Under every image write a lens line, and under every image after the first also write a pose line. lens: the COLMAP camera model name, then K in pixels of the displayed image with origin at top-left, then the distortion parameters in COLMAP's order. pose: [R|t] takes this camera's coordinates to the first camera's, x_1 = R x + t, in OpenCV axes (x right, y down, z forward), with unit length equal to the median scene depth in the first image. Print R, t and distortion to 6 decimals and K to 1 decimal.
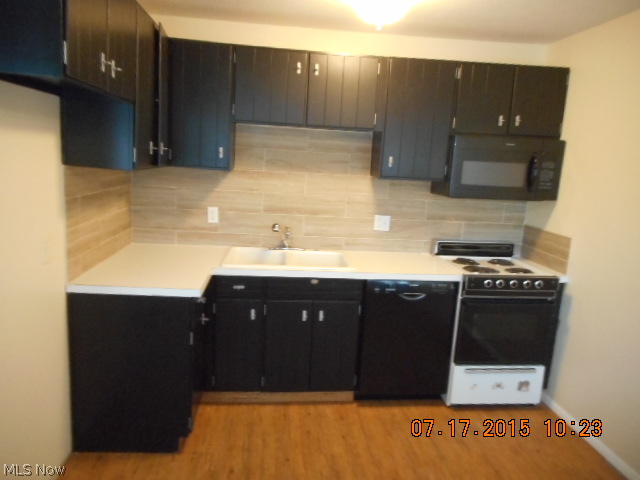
lens RADIAL K [[490.4, 0, 320.0], [0, 490.4, 240.0], [0, 0, 1]] dist [0.058489, 0.002223]
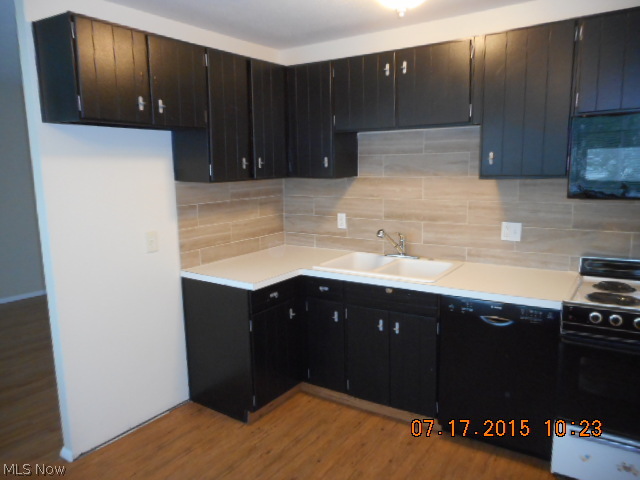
lens RADIAL K [[490.4, 0, 320.0], [0, 490.4, 240.0], [0, 0, 1]] dist [0.058489, 0.002223]
pose [[0.767585, 0.029940, -0.640248, 0.428846], [-0.044744, 0.998974, -0.006929, -0.000233], [0.639384, 0.033966, 0.768137, 0.157116]]
